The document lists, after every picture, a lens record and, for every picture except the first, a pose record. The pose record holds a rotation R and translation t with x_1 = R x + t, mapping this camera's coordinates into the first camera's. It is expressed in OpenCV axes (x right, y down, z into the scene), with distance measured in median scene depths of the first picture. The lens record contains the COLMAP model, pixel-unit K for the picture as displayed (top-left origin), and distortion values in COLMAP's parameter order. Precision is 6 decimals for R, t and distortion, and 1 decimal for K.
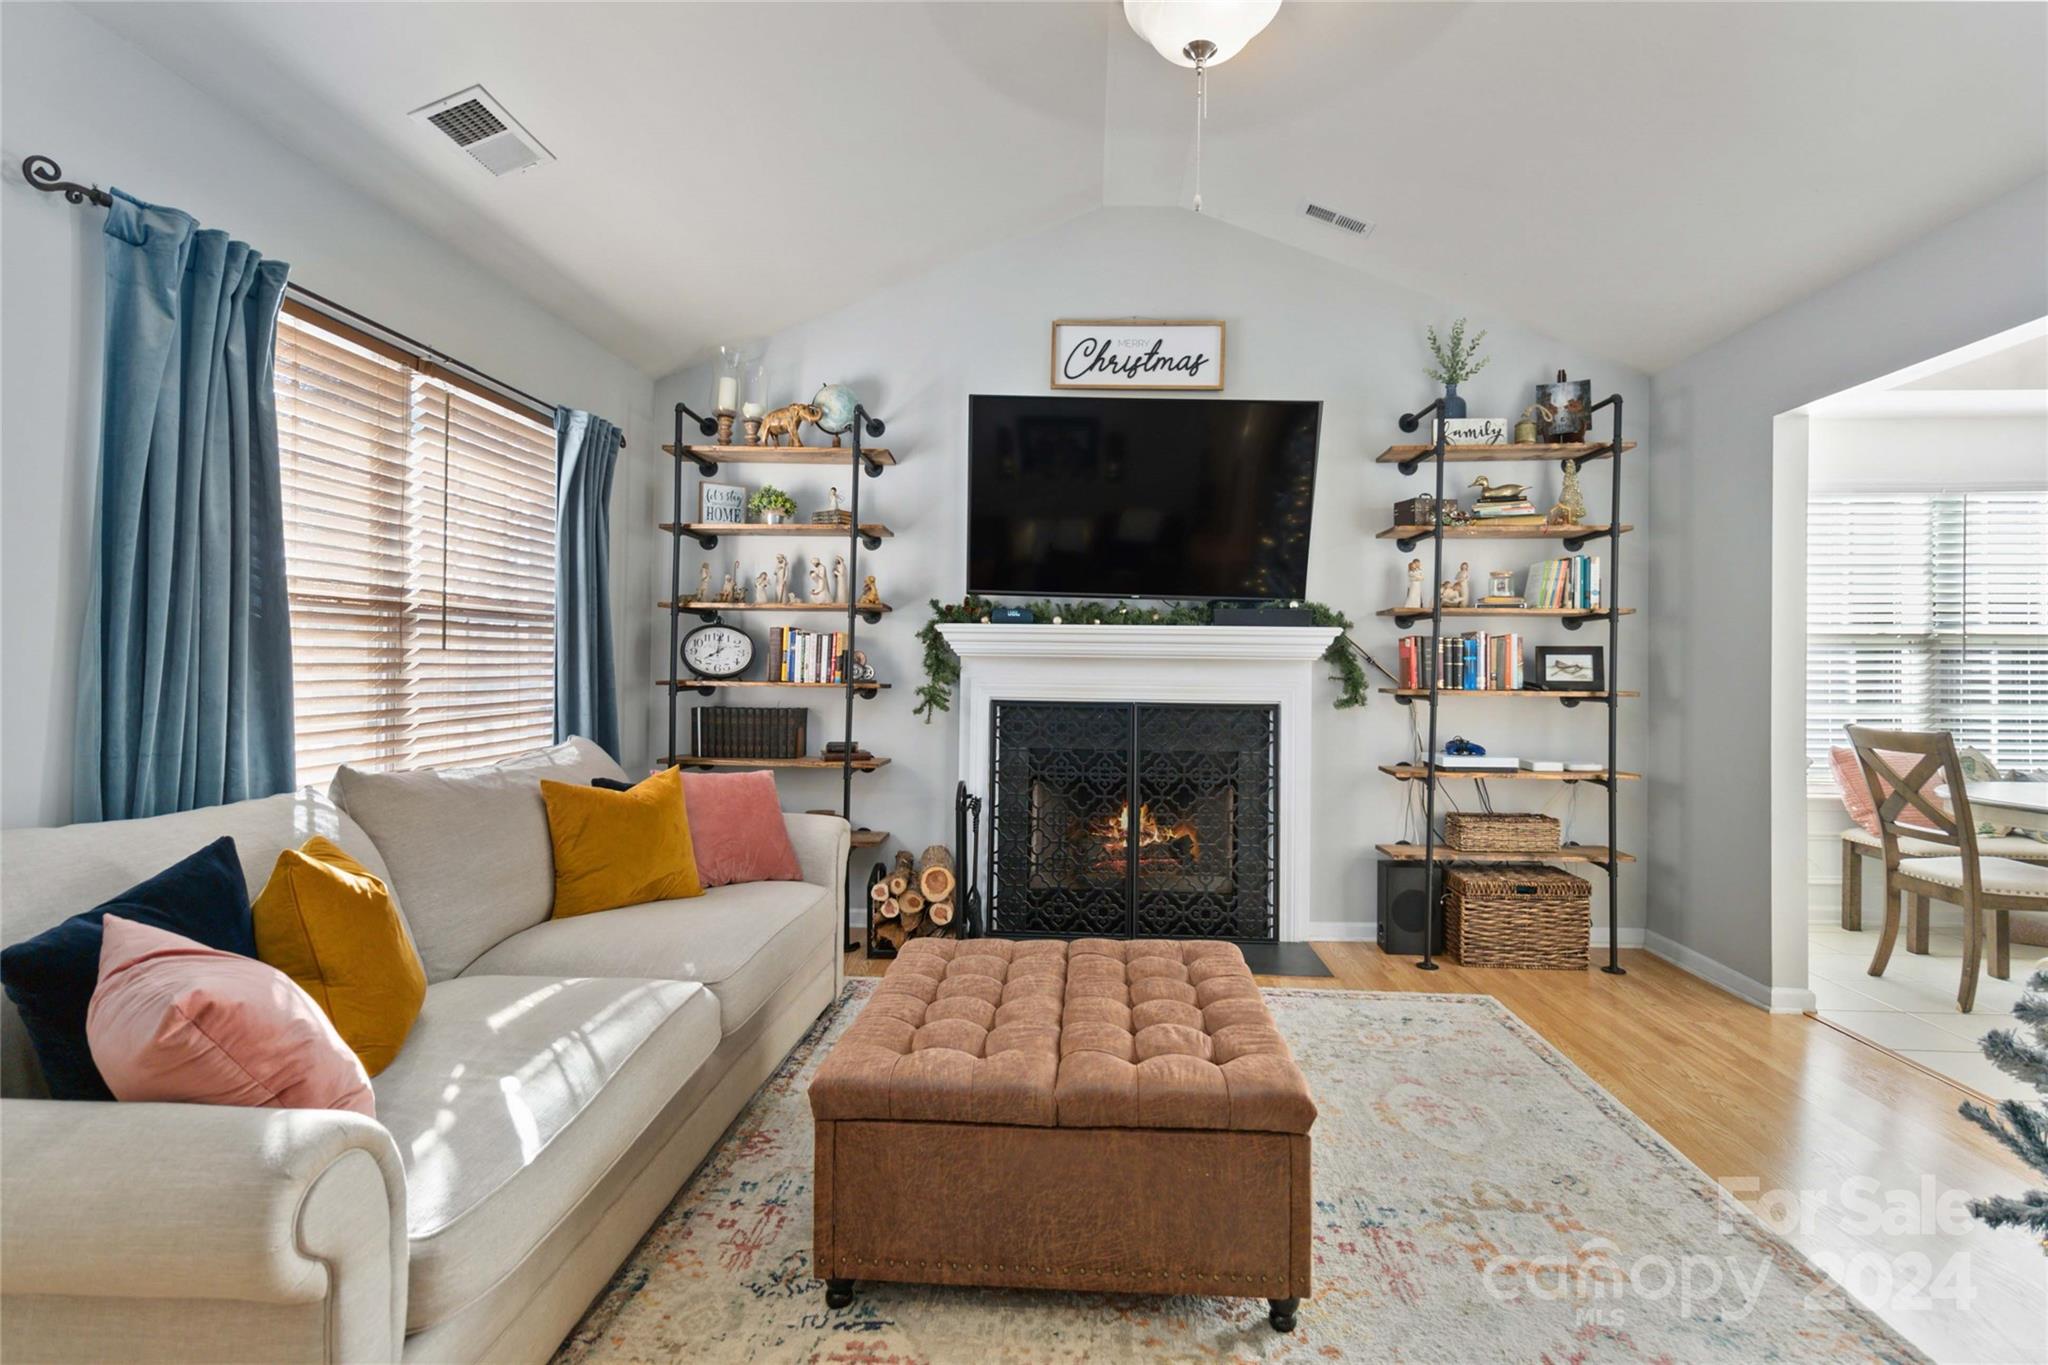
lens RADIAL K [[949.8, 0, 1029.6], [0, 949.8, 653.6], [0, 0, 1]] dist [-0.003196, 0.001422]
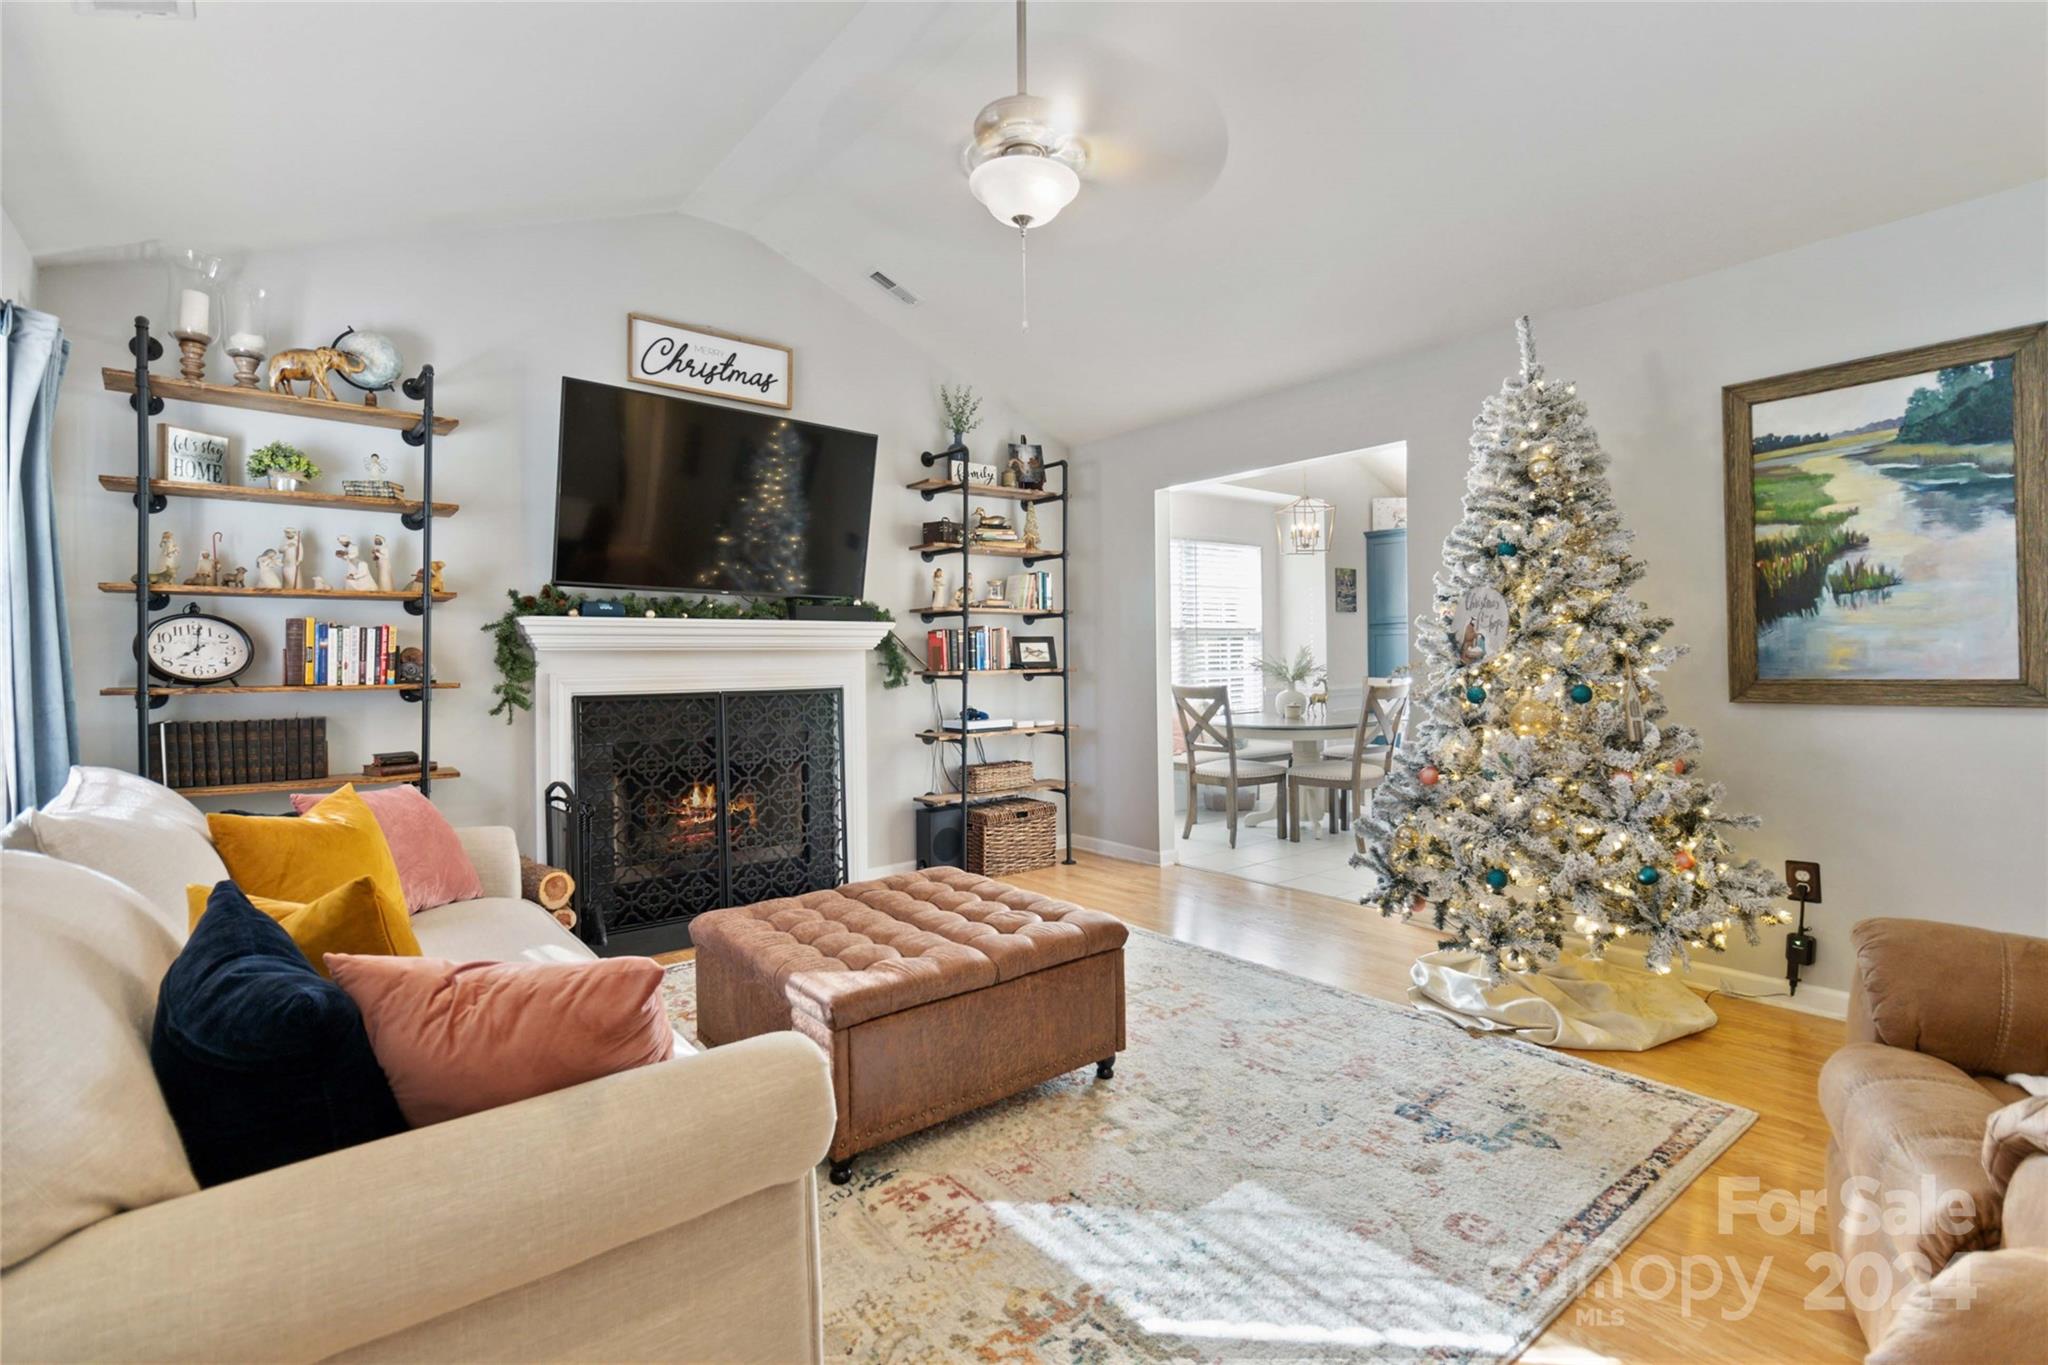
lens RADIAL K [[949.8, 0, 1037.3], [0, 949.8, 655.4], [0, 0, 1]] dist [-0.003196, 0.001422]
pose [[0.737205, -0.018133, 0.675426, -0.351540], [0.013476, 0.999836, 0.012134, 0.002607], [-0.675535, 0.000157, 0.737328, -0.023897]]
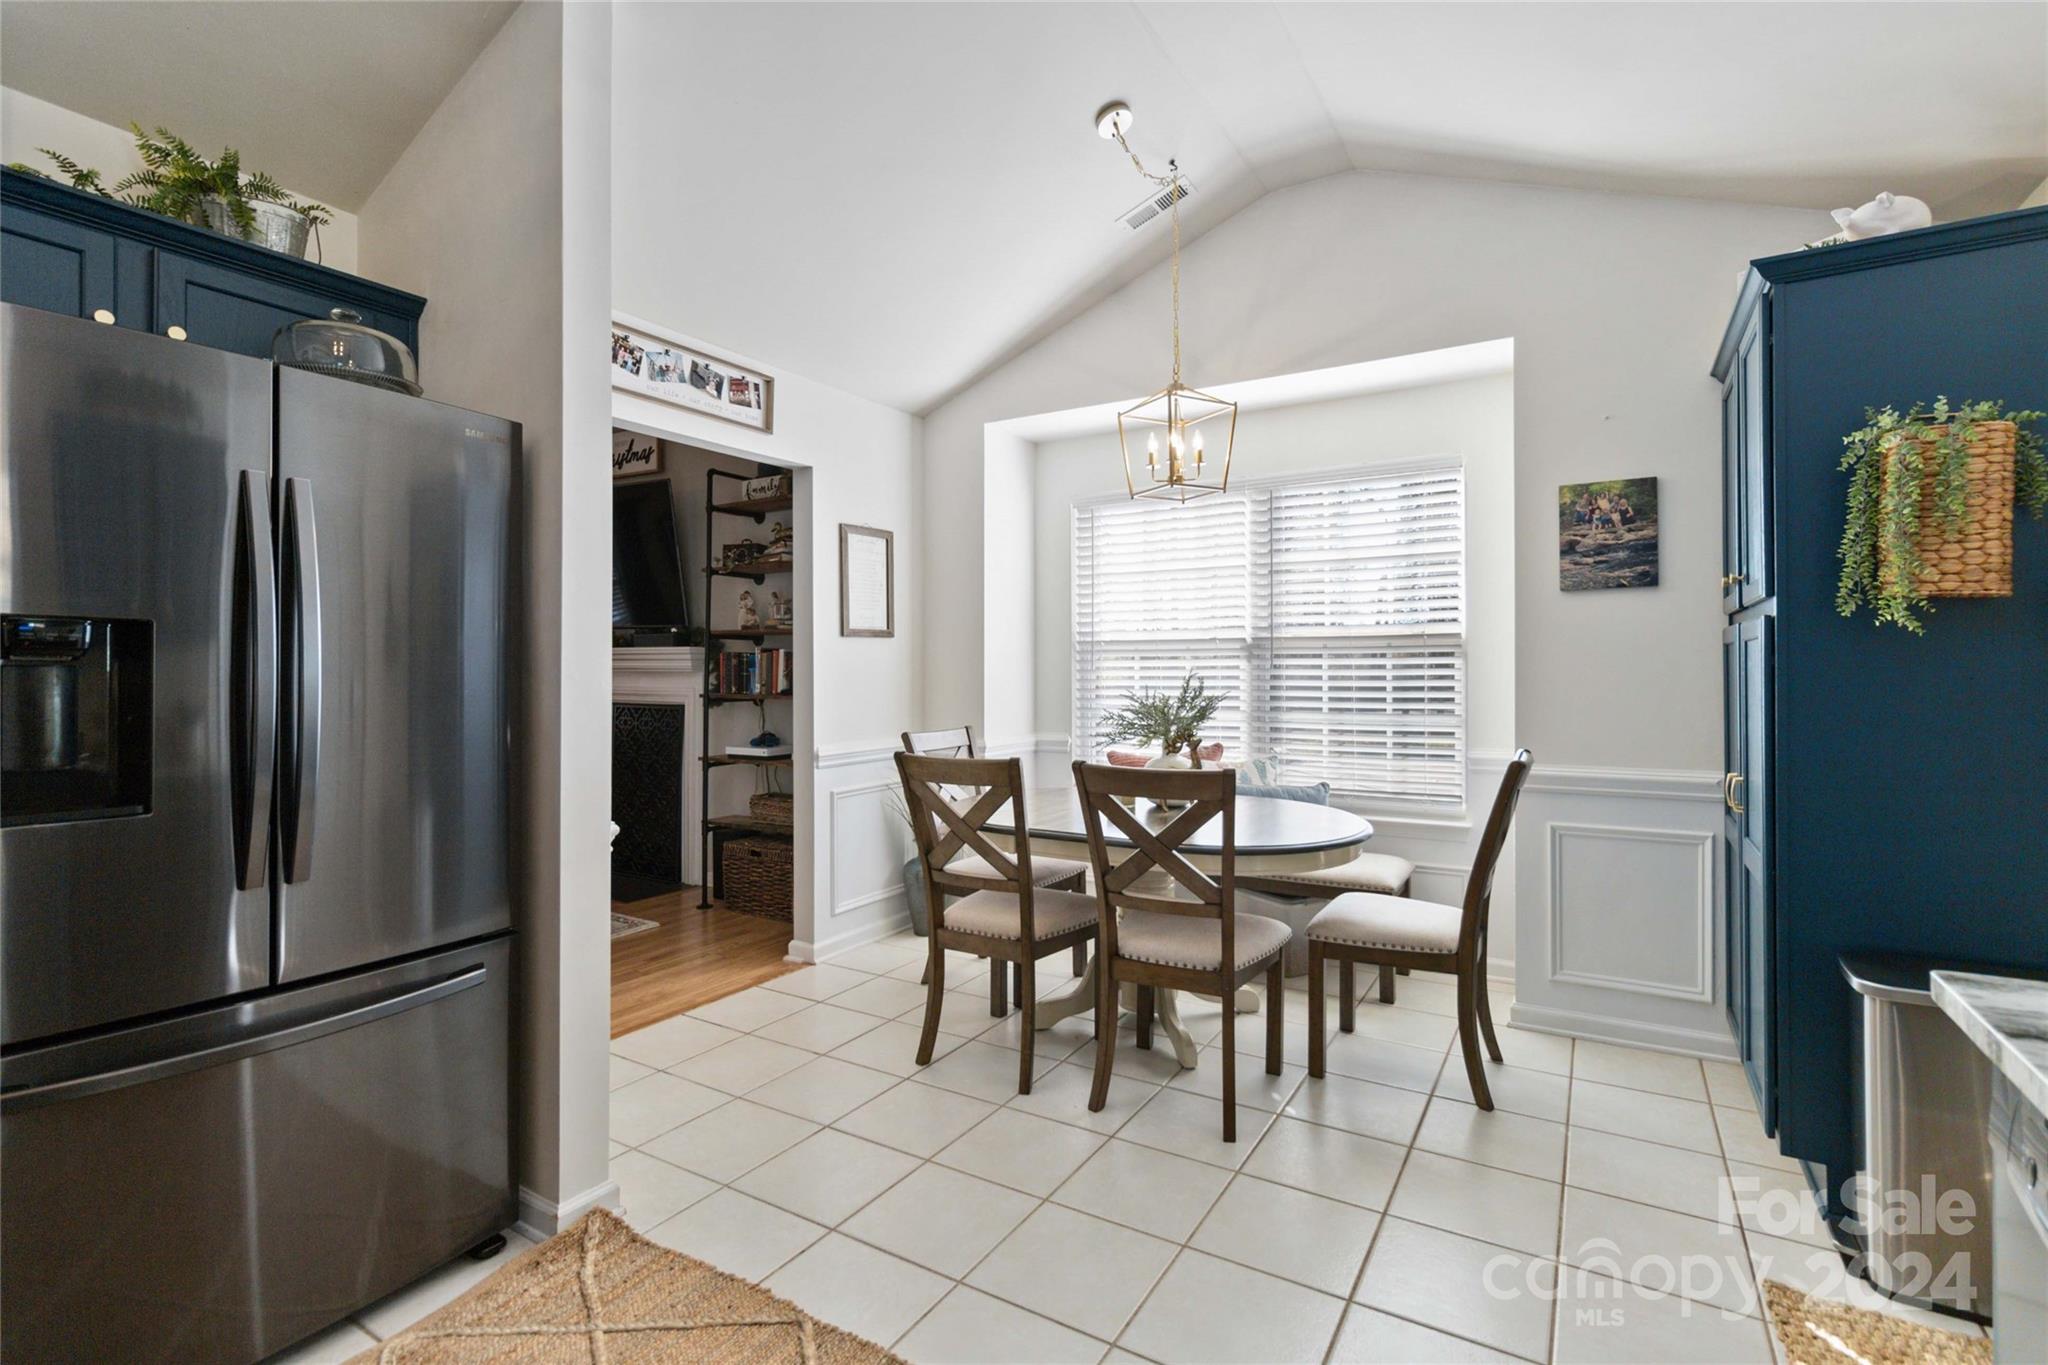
lens RADIAL K [[949.8, 0, 1027.1], [0, 949.8, 664.9], [0, 0, 1]] dist [-0.003196, 0.001422]
pose [[0.882091, -0.012370, -0.470916, 1.323749], [0.015397, 0.999878, 0.002577, -0.000019], [0.470827, -0.009524, 0.882174, 0.055265]]
